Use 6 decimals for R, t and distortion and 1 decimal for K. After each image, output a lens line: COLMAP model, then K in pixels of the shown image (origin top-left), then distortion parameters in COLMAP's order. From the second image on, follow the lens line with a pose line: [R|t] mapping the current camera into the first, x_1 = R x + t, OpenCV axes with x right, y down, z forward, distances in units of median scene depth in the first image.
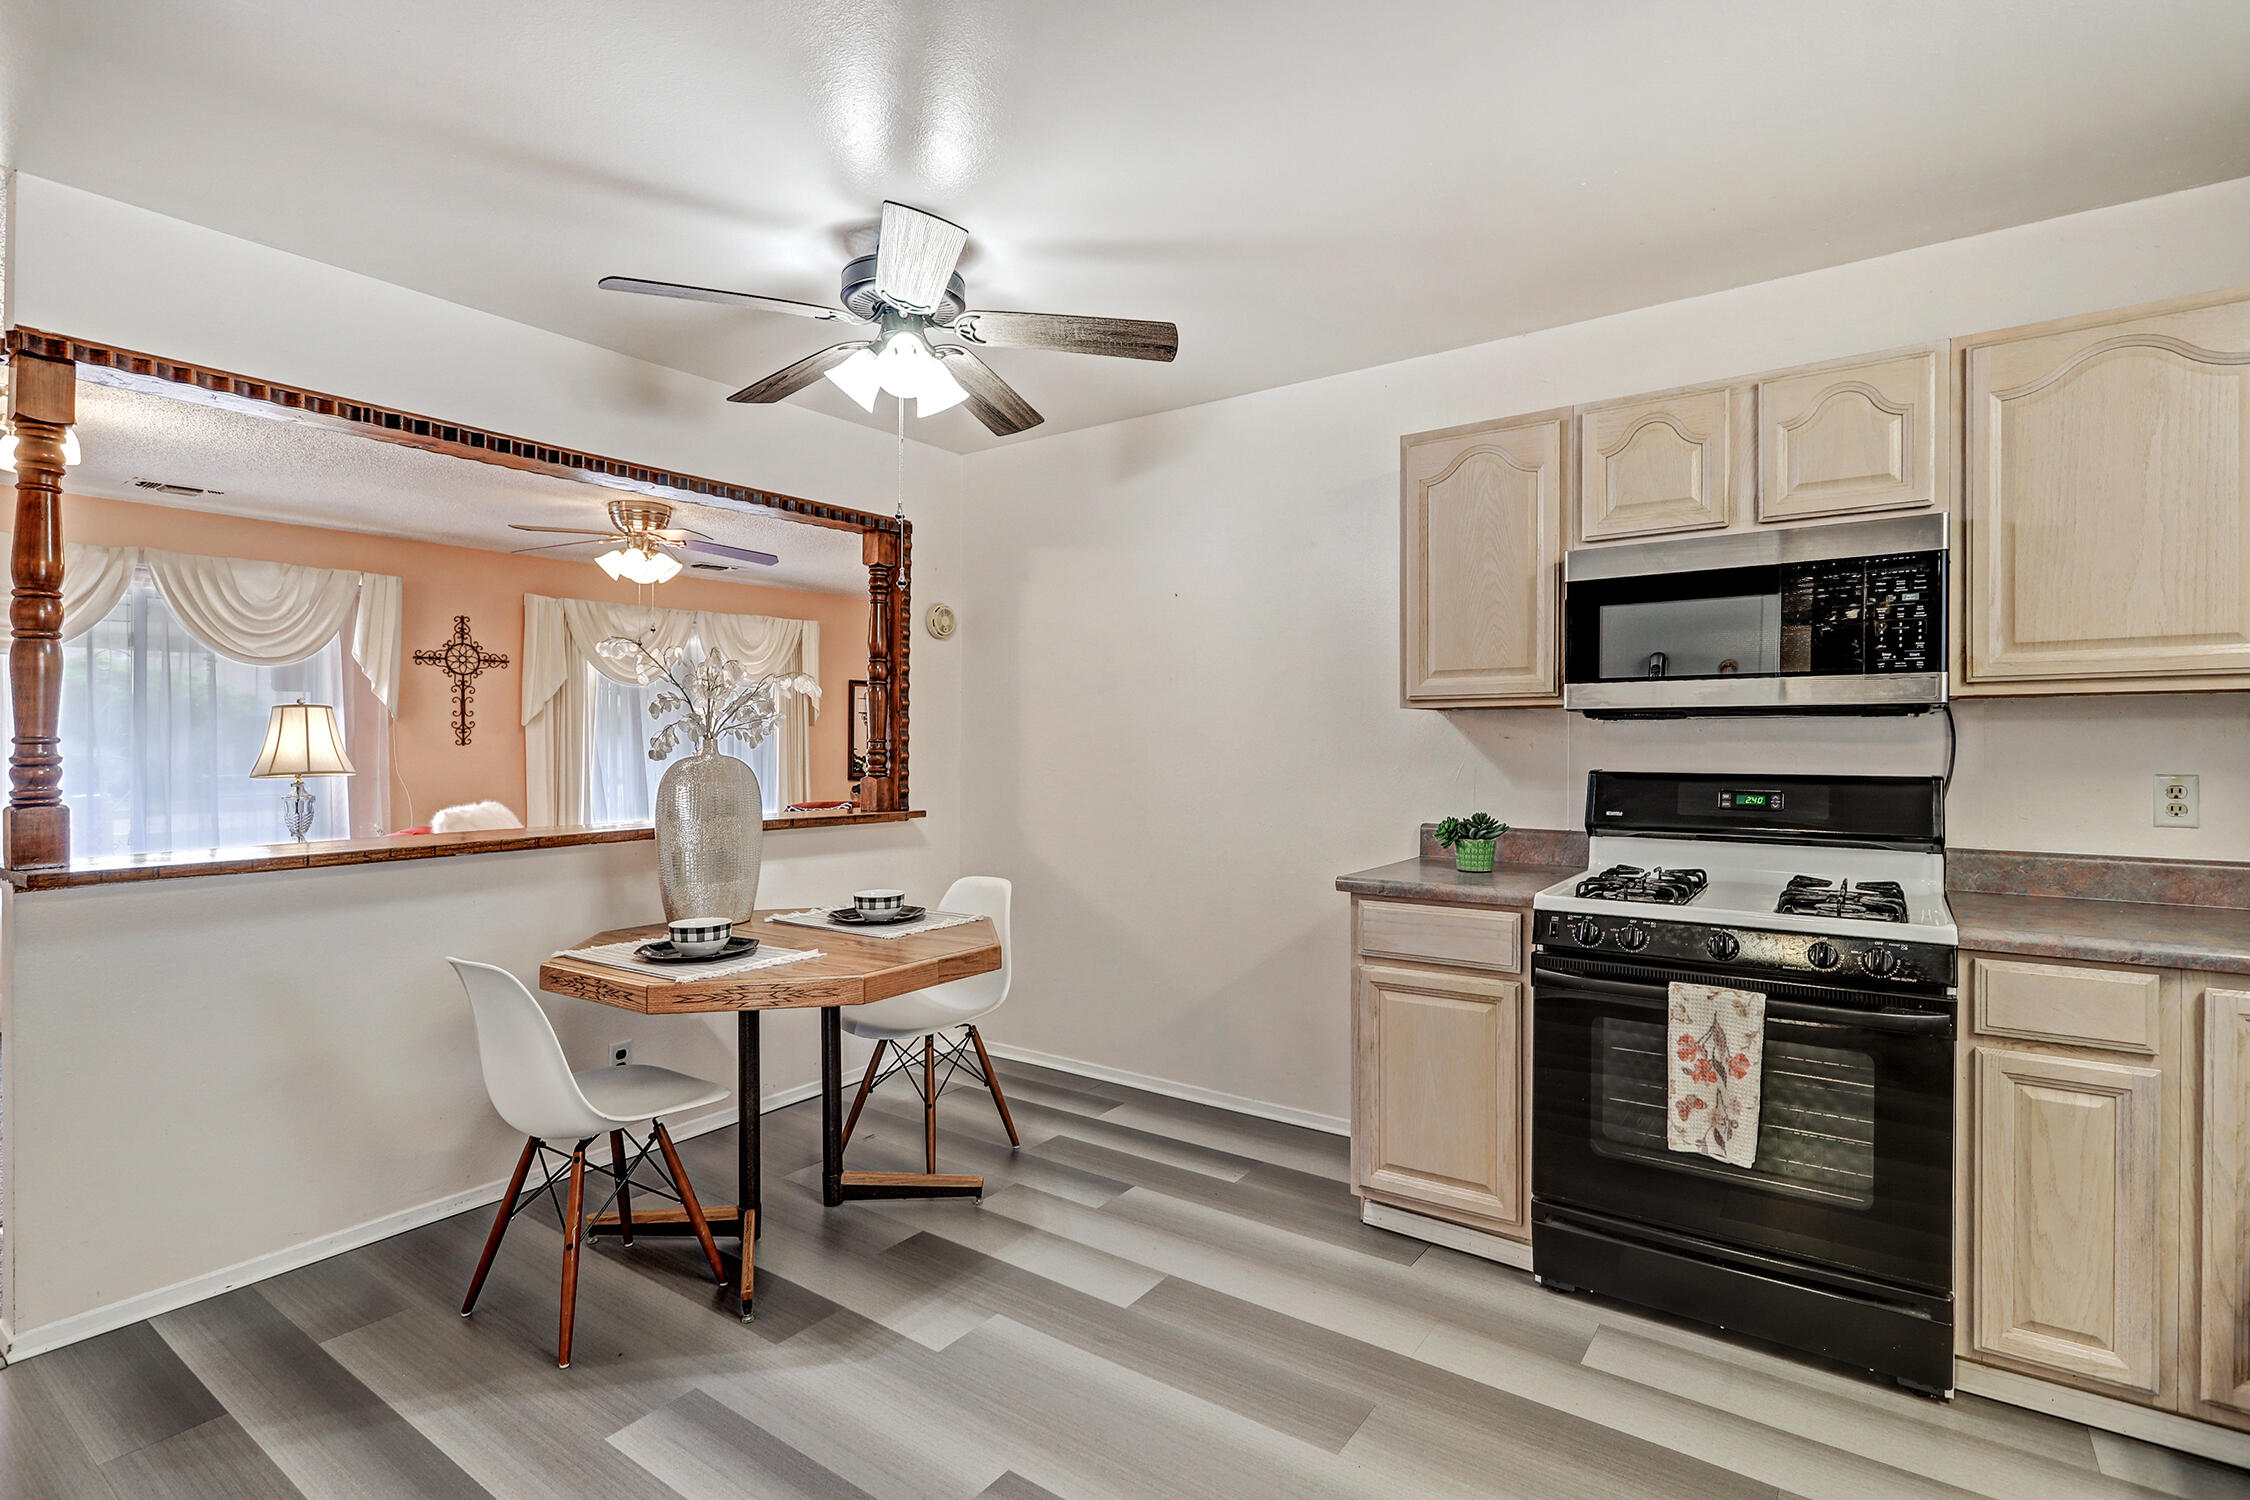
lens RADIAL K [[1069.7, 0, 1122.6], [0, 1069.7, 742.8], [0, 0, 1]] dist [0.000974, 0.001741]
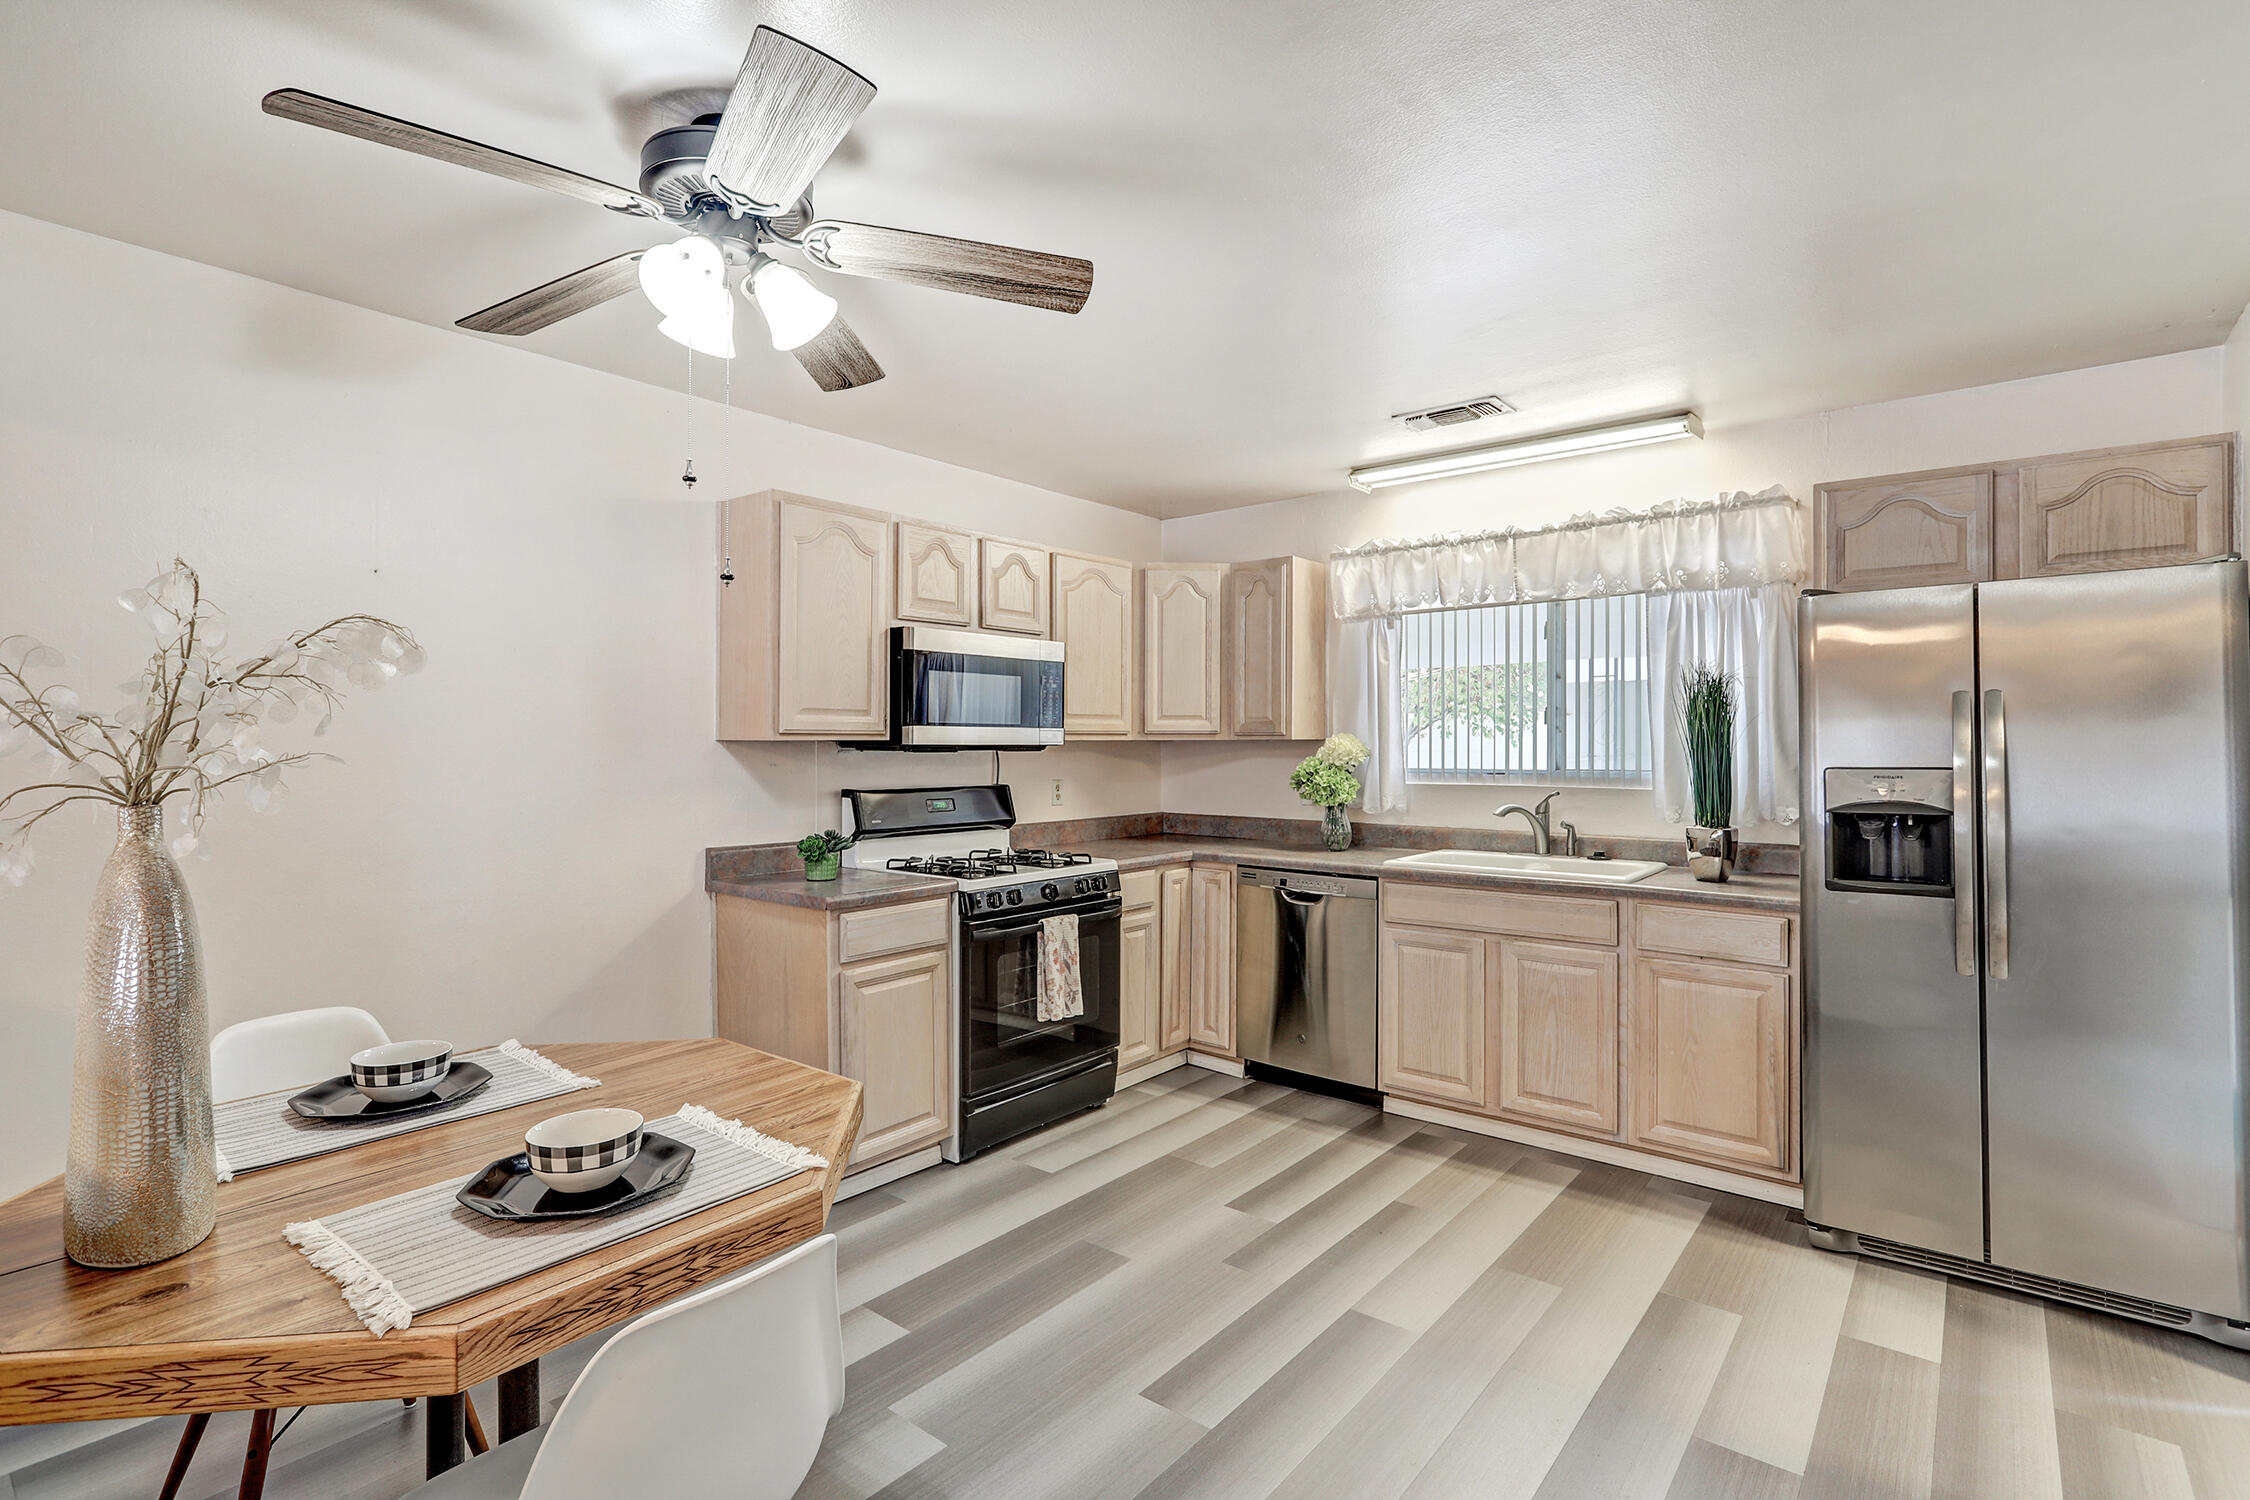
lens RADIAL K [[1069.7, 0, 1122.3], [0, 1069.7, 747.7], [0, 0, 1]] dist [0.000974, 0.001741]
pose [[0.060024, -0.002736, 0.998193, -0.809294], [0.000766, 0.999996, 0.002695, -0.027922], [-0.998197, 0.000603, 0.060025, 0.589958]]
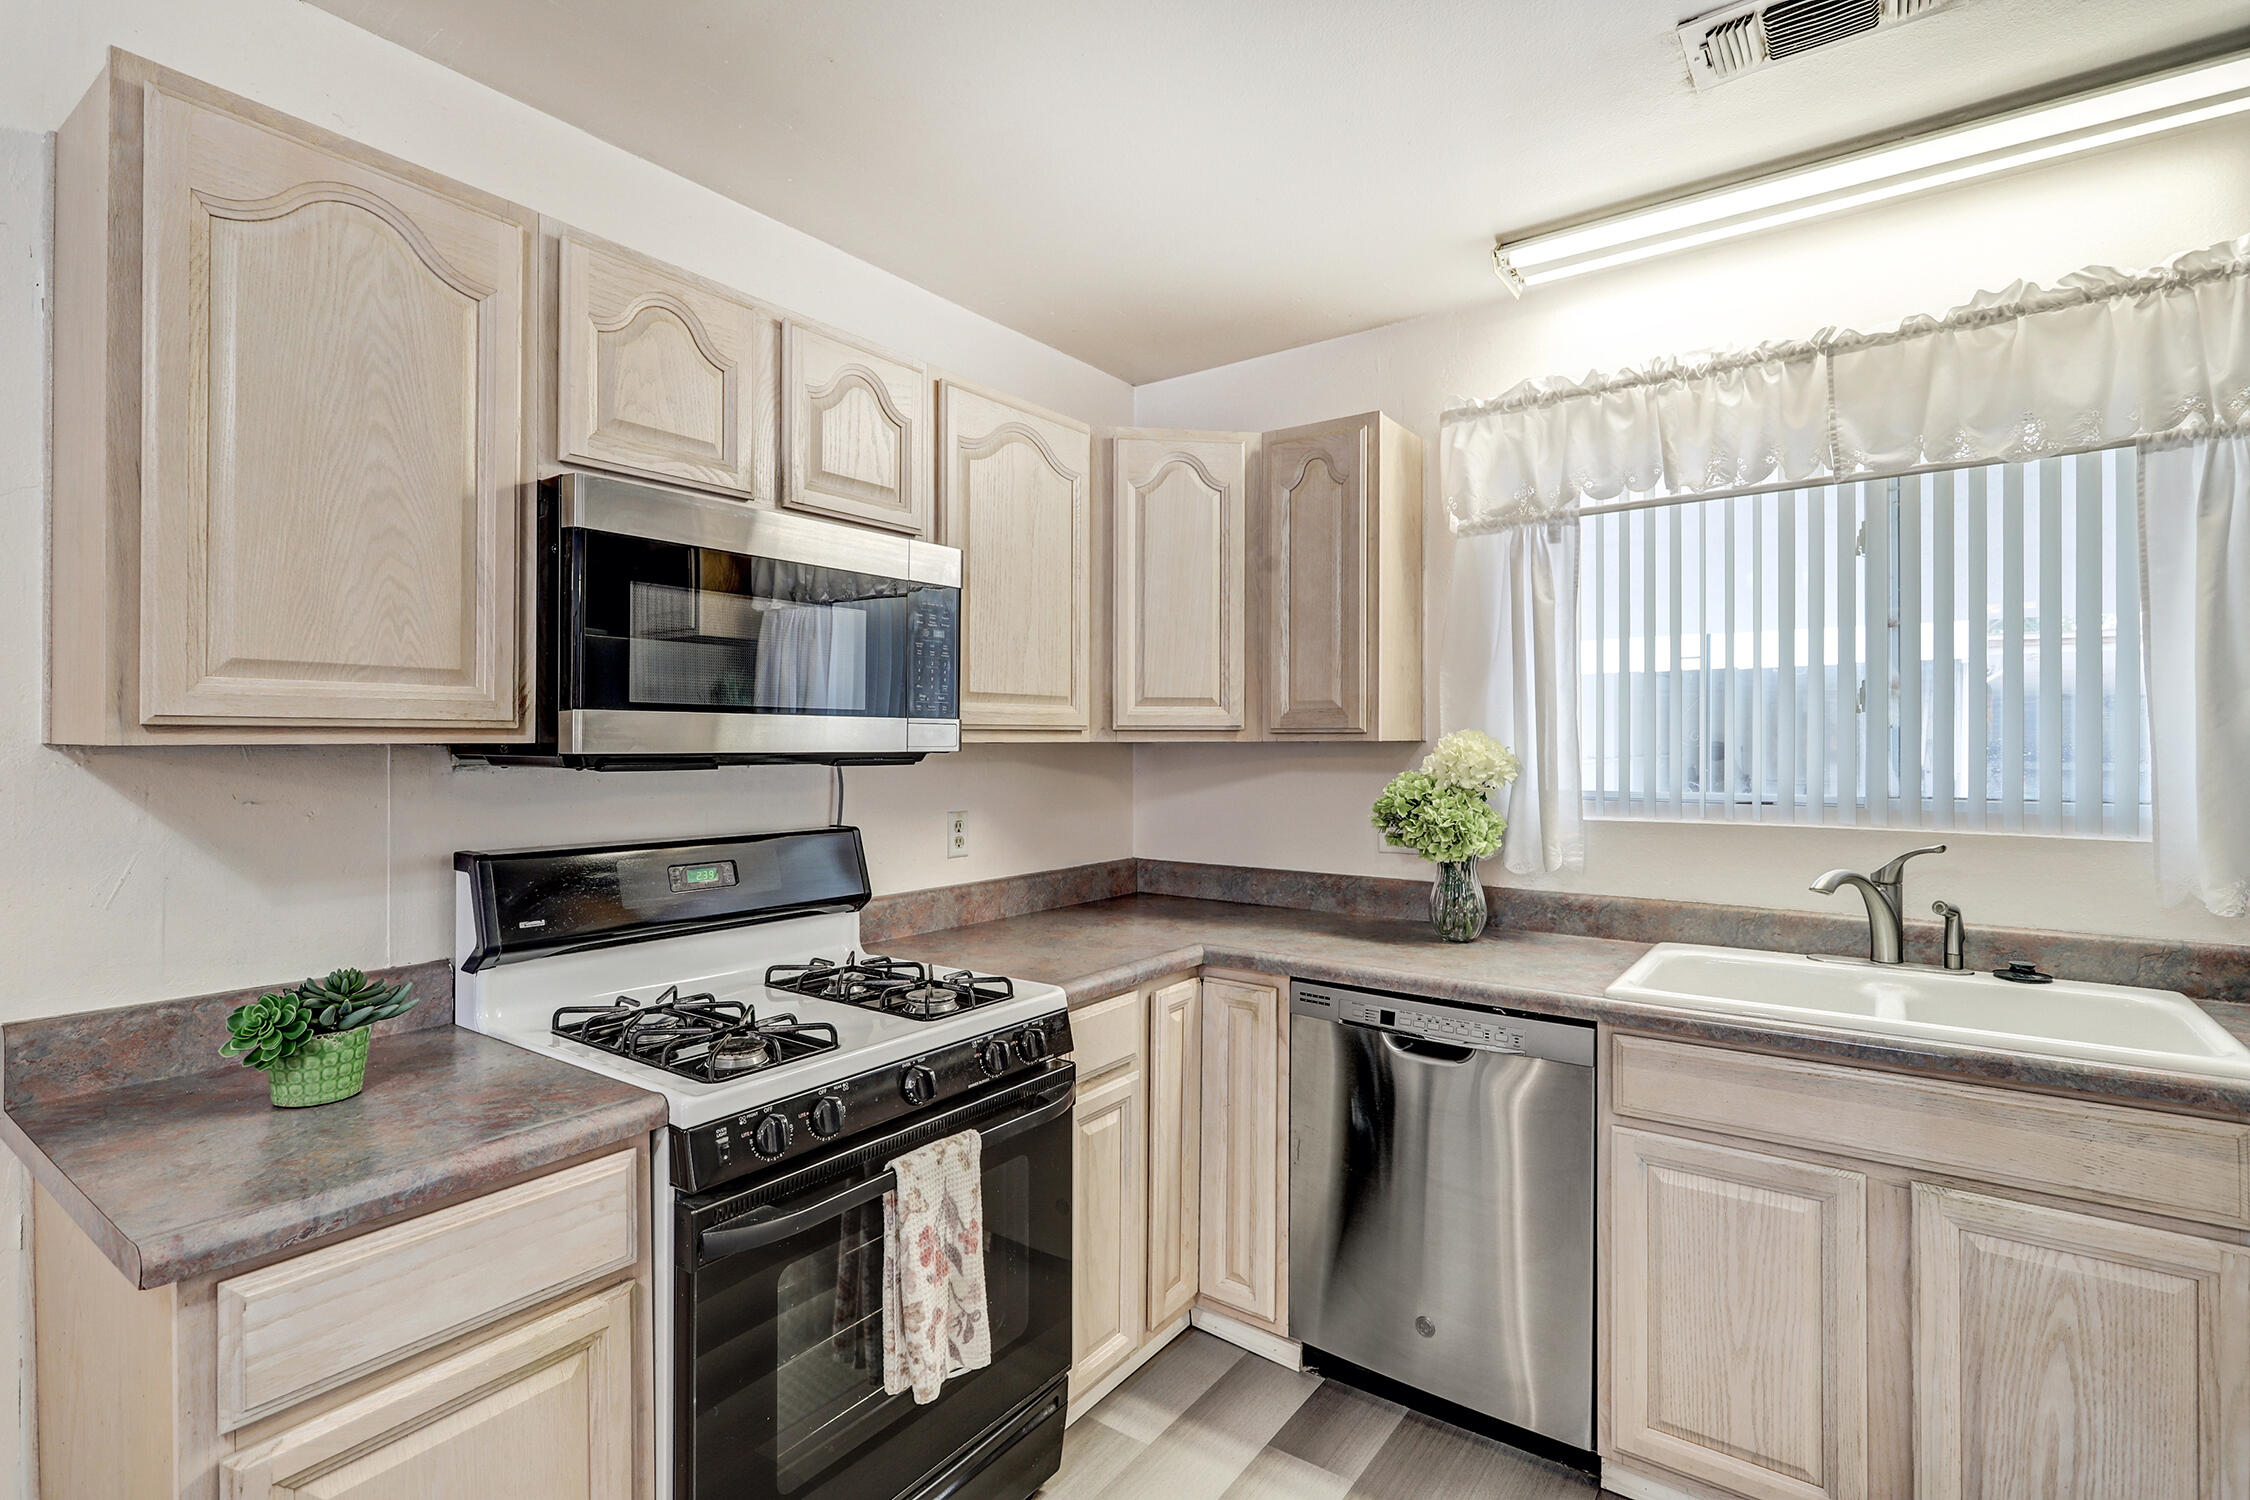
lens RADIAL K [[1069.7, 0, 1116.5], [0, 1069.7, 743.3], [0, 0, 1]] dist [0.000974, 0.001741]
pose [[0.007735, 0.000871, 0.999970, -0.129341], [0.000703, 0.999999, -0.000876, -0.032859], [-0.999970, 0.000710, 0.007735, 0.640672]]
